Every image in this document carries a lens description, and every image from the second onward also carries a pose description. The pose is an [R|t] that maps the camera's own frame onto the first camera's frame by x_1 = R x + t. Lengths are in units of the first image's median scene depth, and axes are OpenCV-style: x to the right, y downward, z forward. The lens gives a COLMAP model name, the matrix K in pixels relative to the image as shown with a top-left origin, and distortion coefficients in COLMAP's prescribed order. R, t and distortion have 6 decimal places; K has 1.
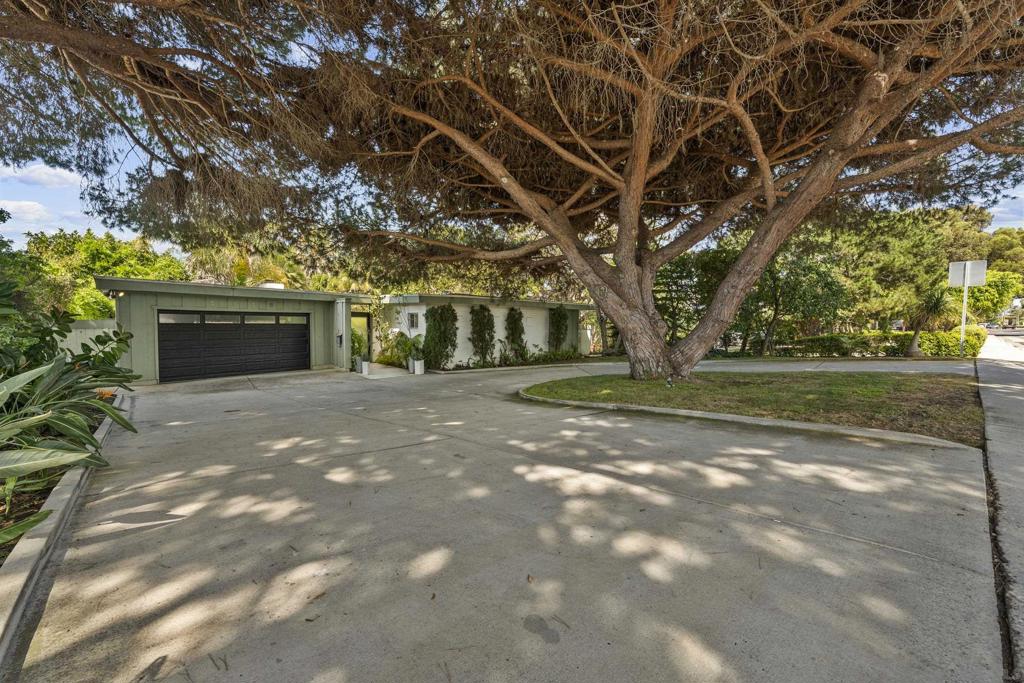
lens RADIAL K [[415.1, 0, 514.7], [0, 415.1, 342.3], [0, 0, 1]] dist [-0.003301, -0.000133]
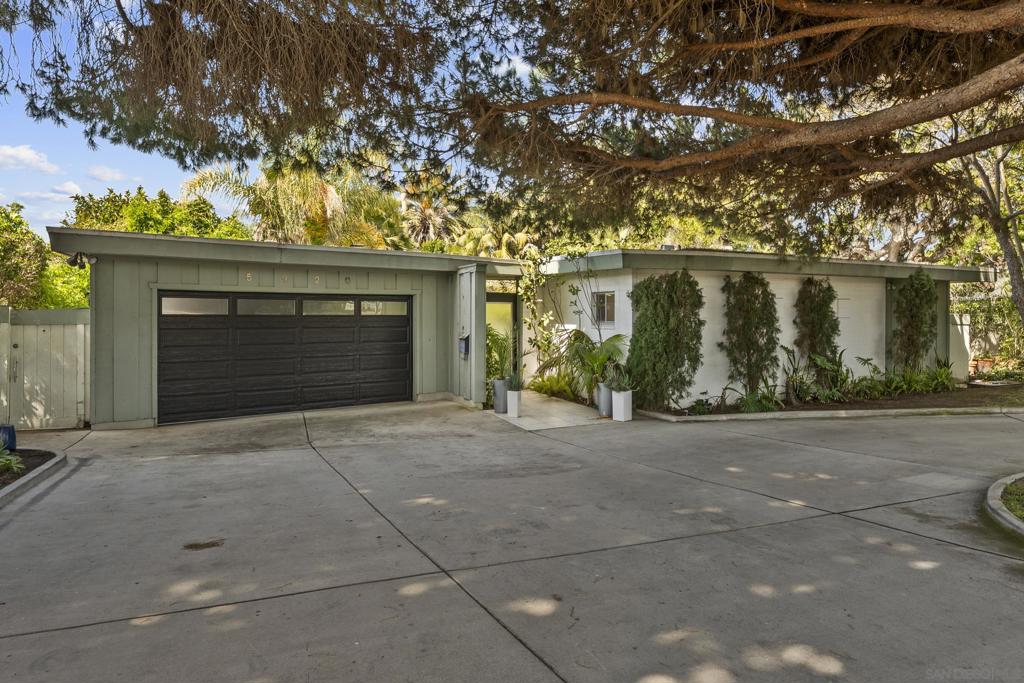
lens RADIAL K [[641.9, 0, 514.6], [0, 641.9, 333.4], [0, 0, 1]] dist [-0.004381, -0.000991]
pose [[0.951295, 0.001514, -0.308278, -0.116266], [-0.007407, 0.999812, -0.017945, -0.007462], [0.308193, 0.019355, 0.951127, 0.258122]]
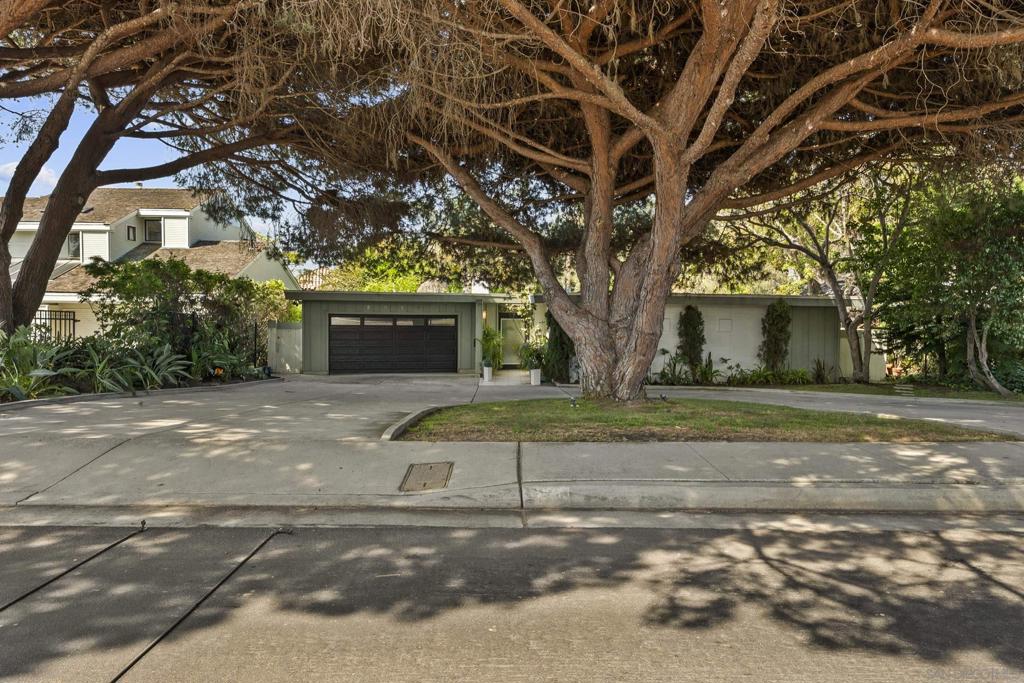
lens RADIAL K [[641.9, 0, 505.8], [0, 641.9, 335.2], [0, 0, 1]] dist [-0.004381, -0.000991]
pose [[0.751732, 0.019928, -0.659167, 0.575394], [-0.035359, 0.999324, -0.010112, -0.011592], [0.658520, 0.030909, 0.751928, -0.048106]]
